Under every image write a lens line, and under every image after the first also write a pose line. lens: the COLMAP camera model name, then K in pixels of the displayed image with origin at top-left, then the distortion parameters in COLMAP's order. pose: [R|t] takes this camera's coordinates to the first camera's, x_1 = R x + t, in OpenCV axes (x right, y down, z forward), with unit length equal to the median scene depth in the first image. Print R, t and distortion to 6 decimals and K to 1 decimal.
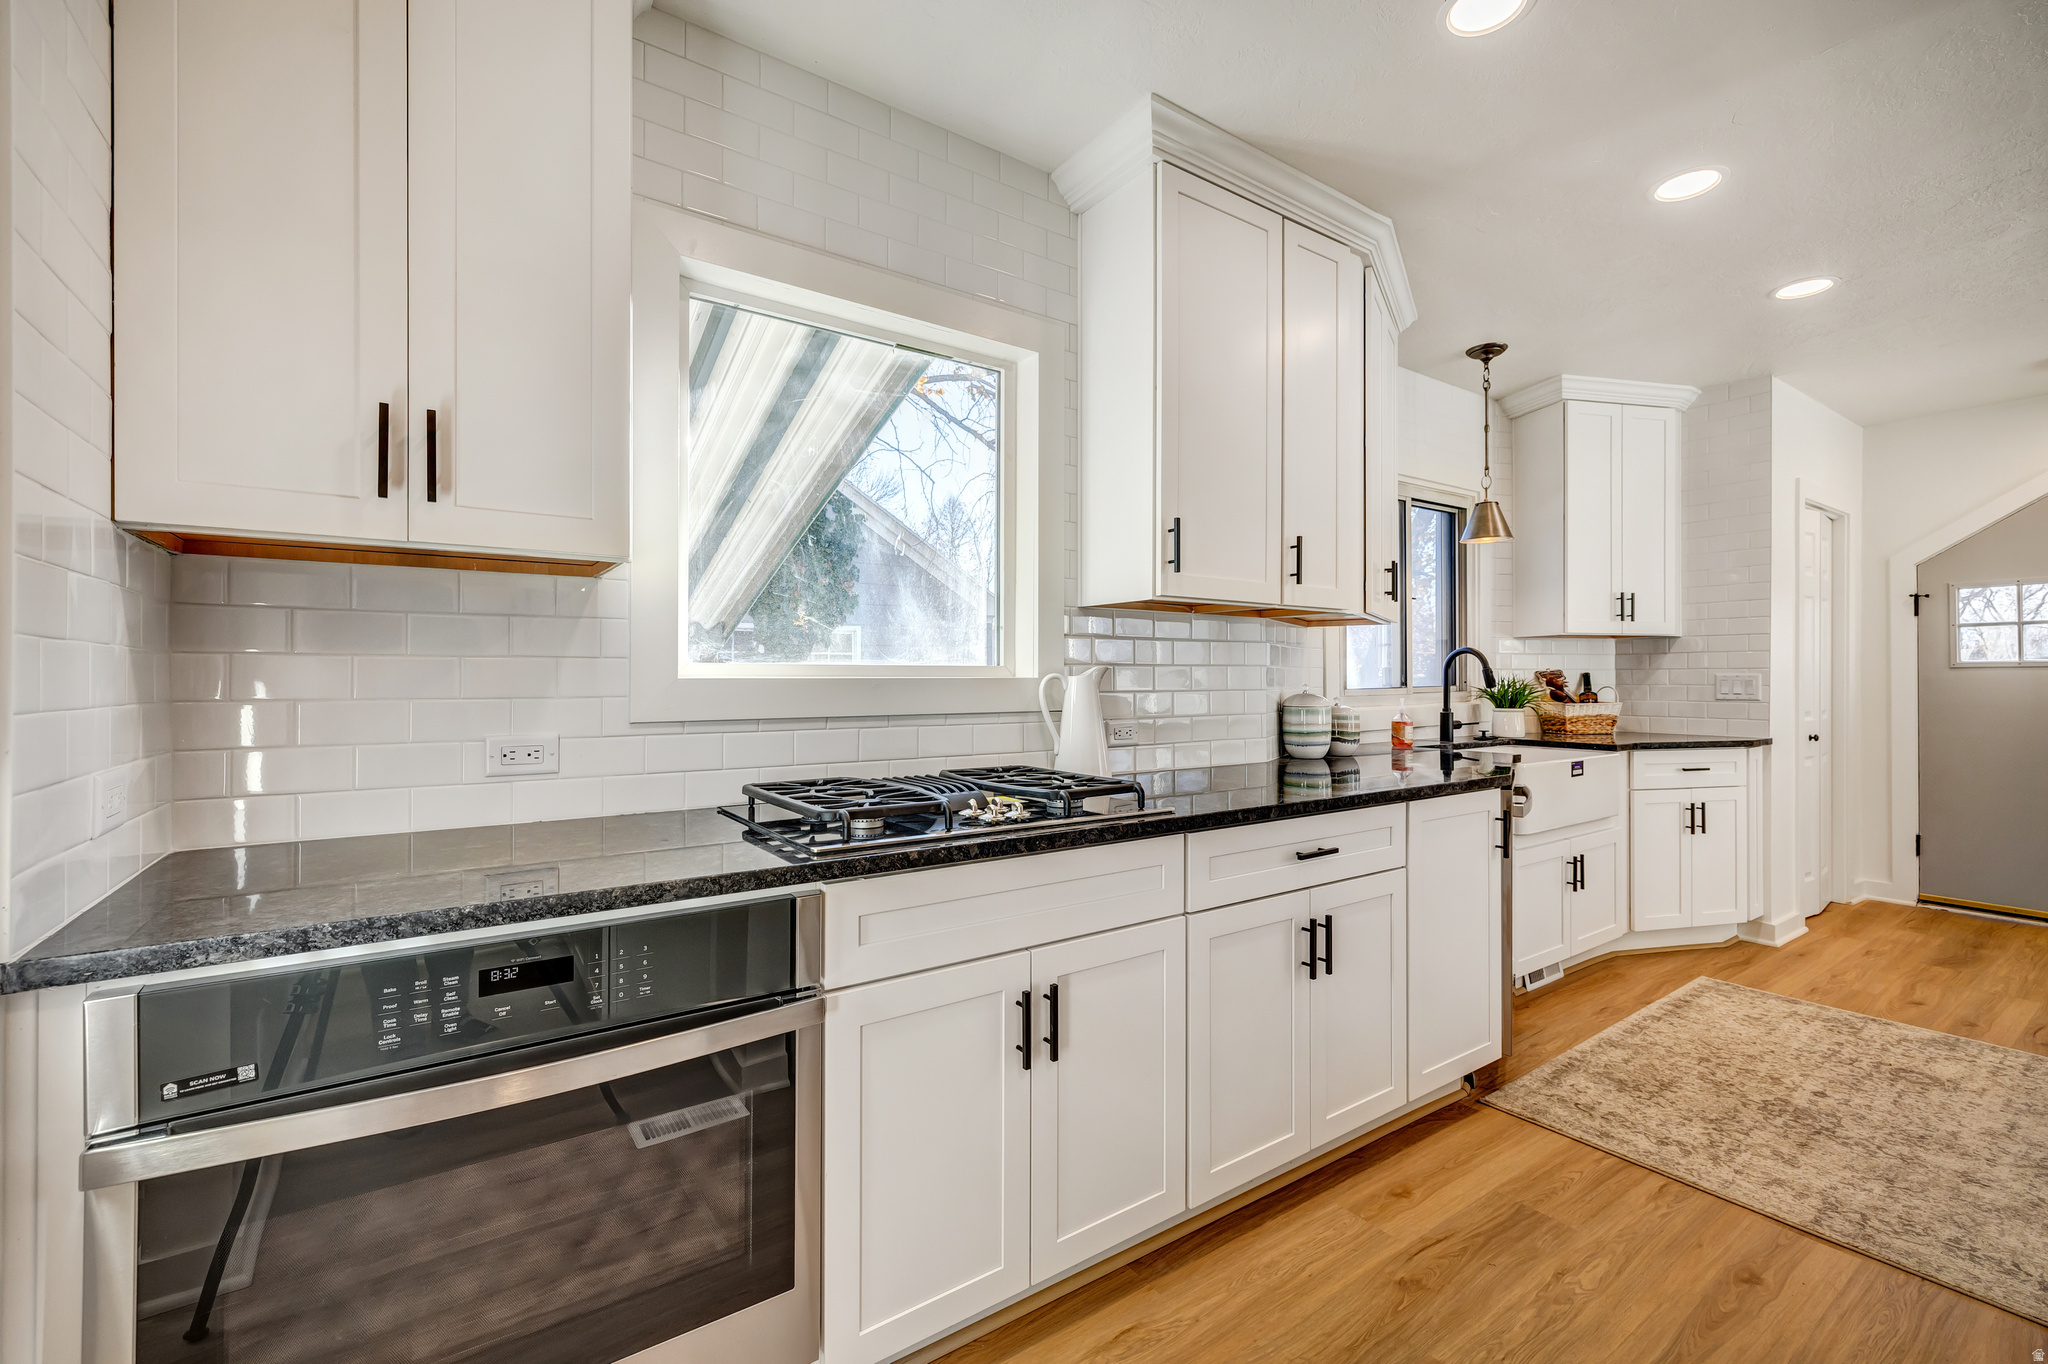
lens RADIAL K [[860.6, 0, 1024.0], [0, 860.6, 674.4], [0, 0, 1]] dist [0.002328, -0.000074]
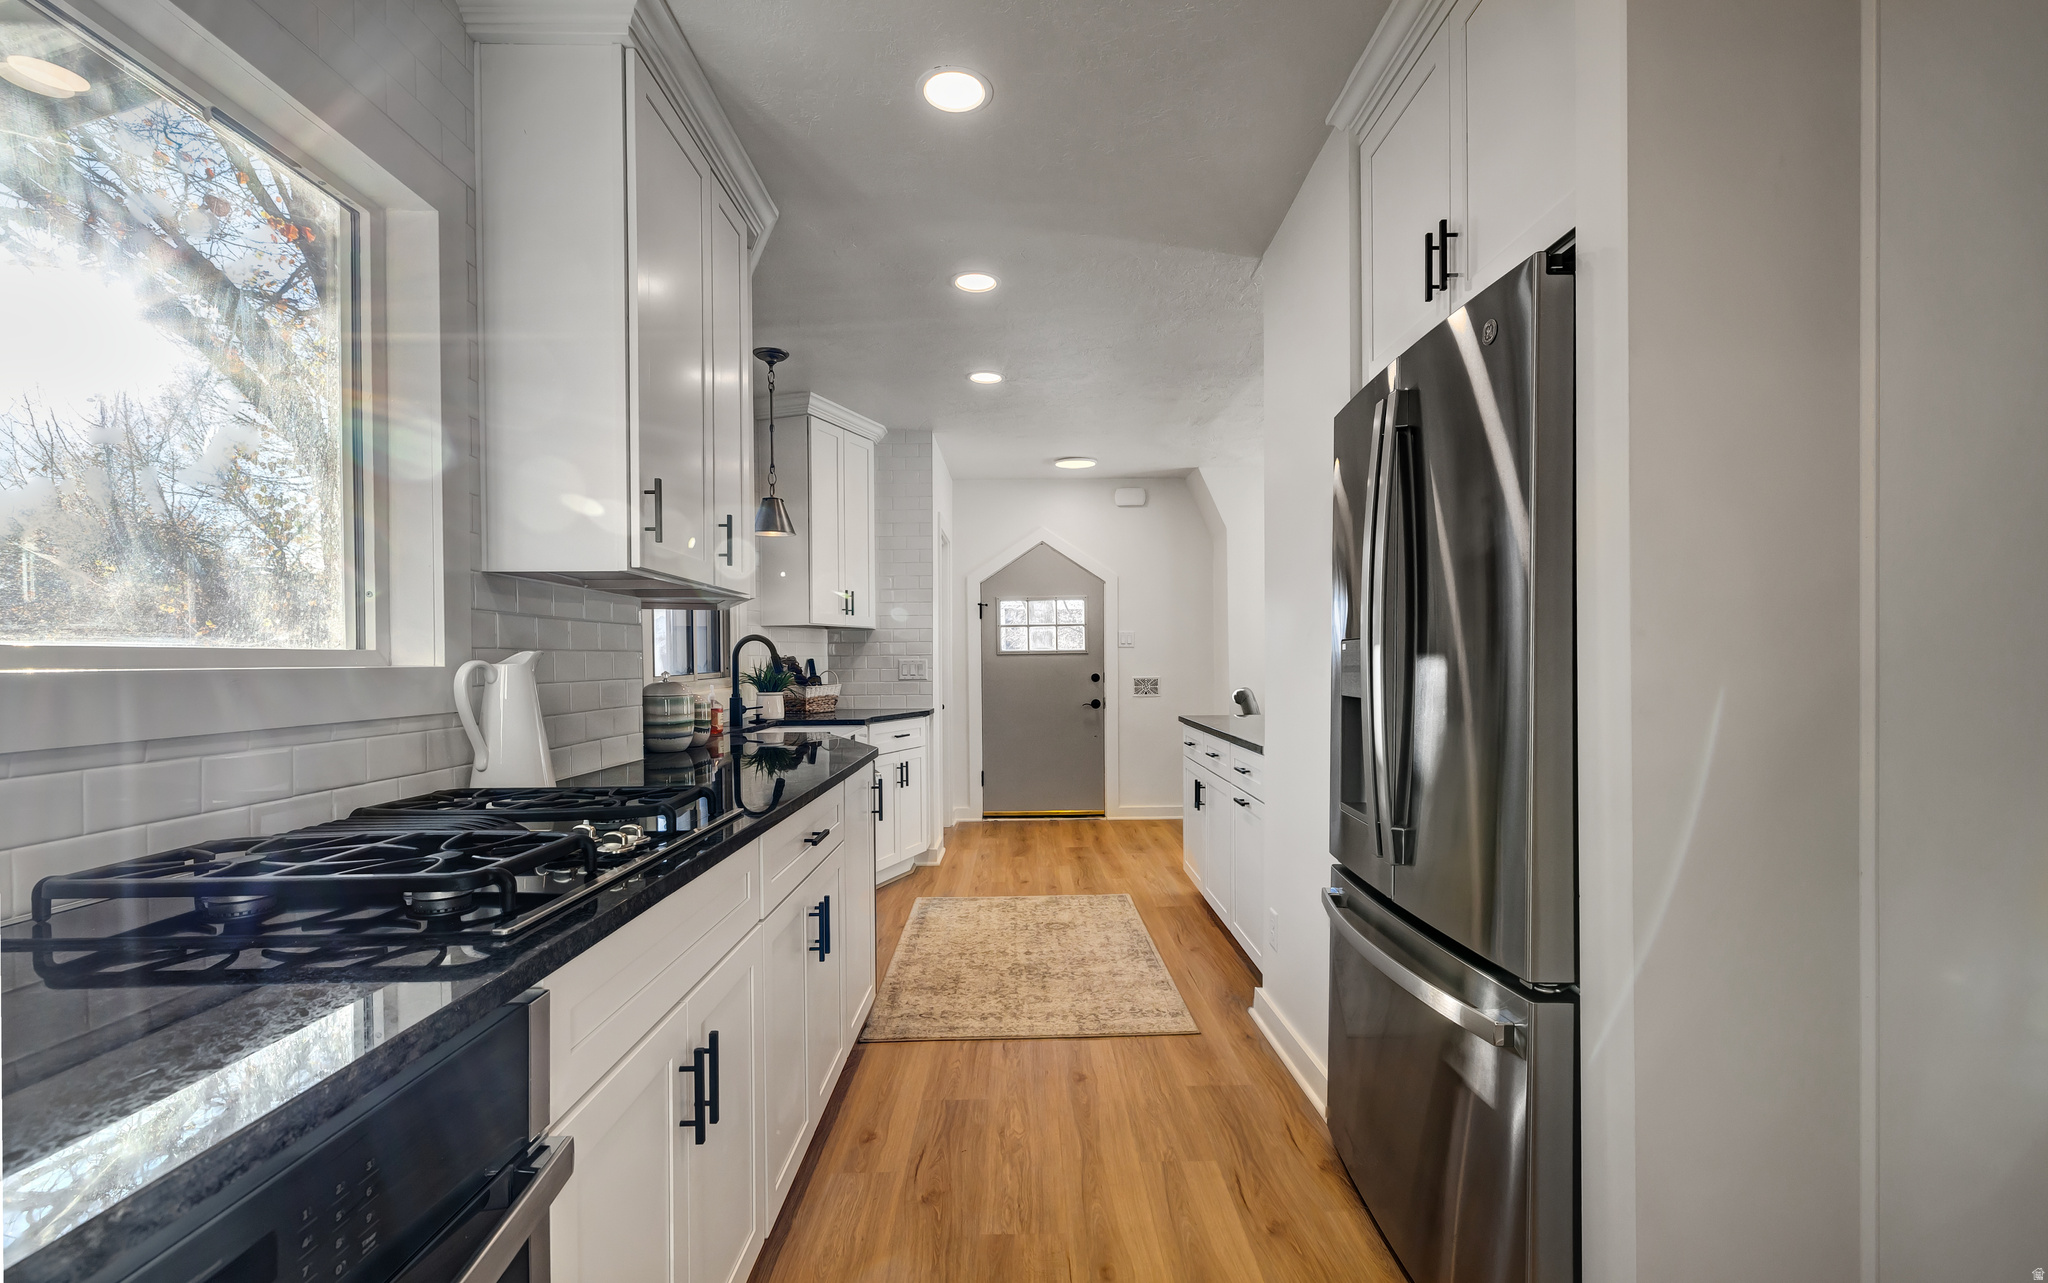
lens RADIAL K [[912.5, 0, 1039.2], [0, 912.5, 673.0], [0, 0, 1]] dist [0.001860, 0.000061]
pose [[0.552842, -0.015678, 0.833139, -0.289744], [0.006016, 0.999872, 0.014823, 0.000764], [-0.833264, -0.003183, 0.552865, 0.137682]]
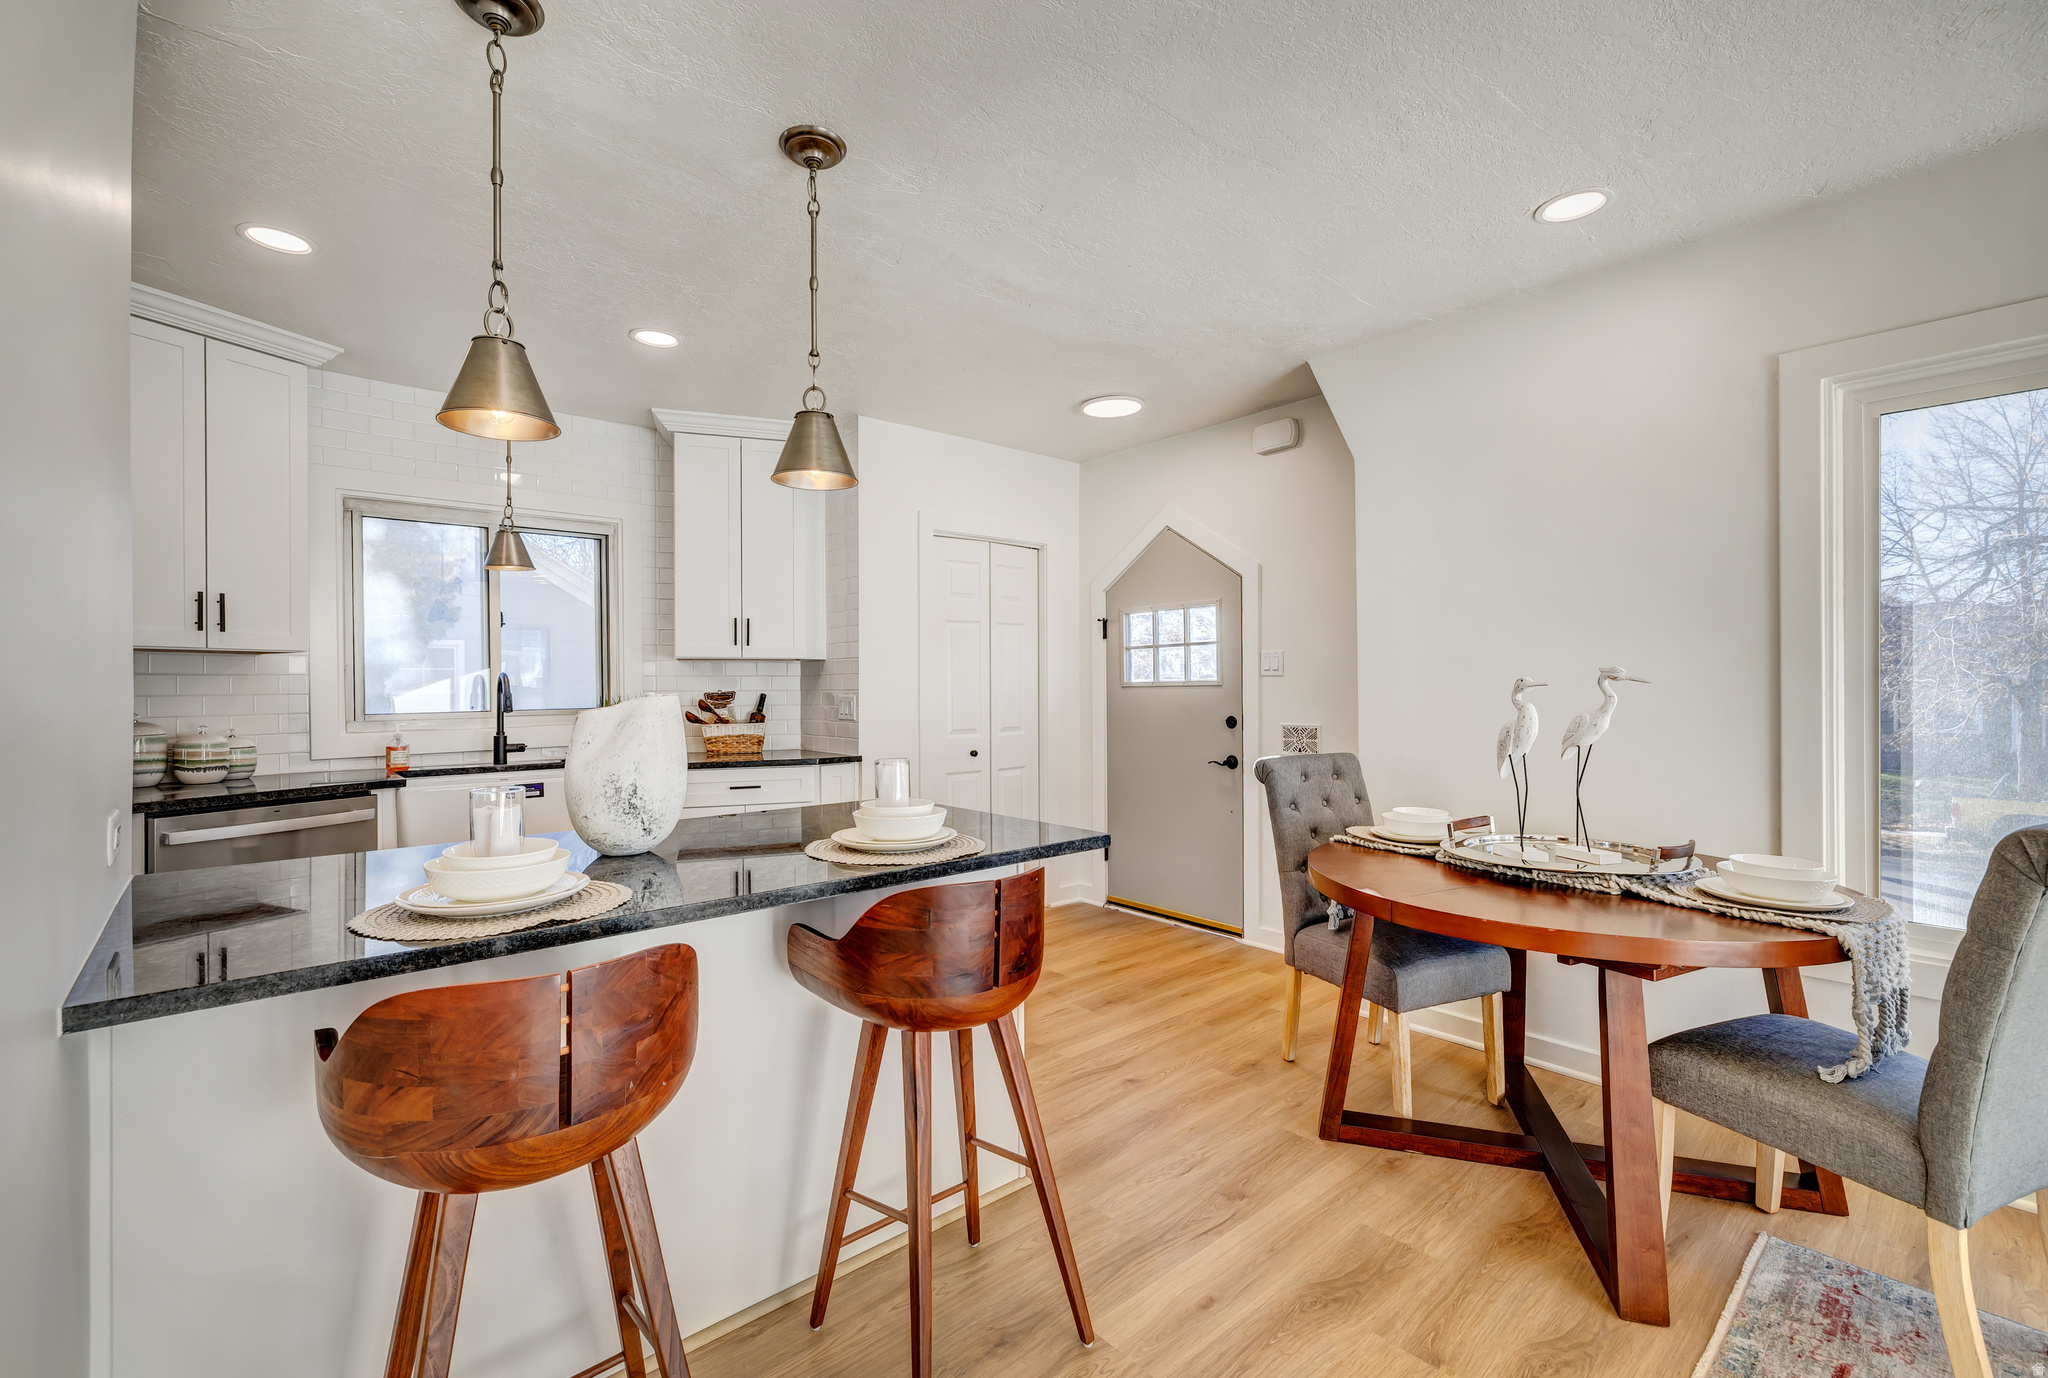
lens RADIAL K [[880.6, 0, 1020.8], [0, 880.6, 685.1], [0, 0, 1]] dist [0.002483, 0.000098]
pose [[0.994279, -0.005746, 0.106658, 1.353471], [0.005683, 0.999983, 0.000893, -0.018700], [-0.106662, -0.000282, 0.994295, -0.143463]]
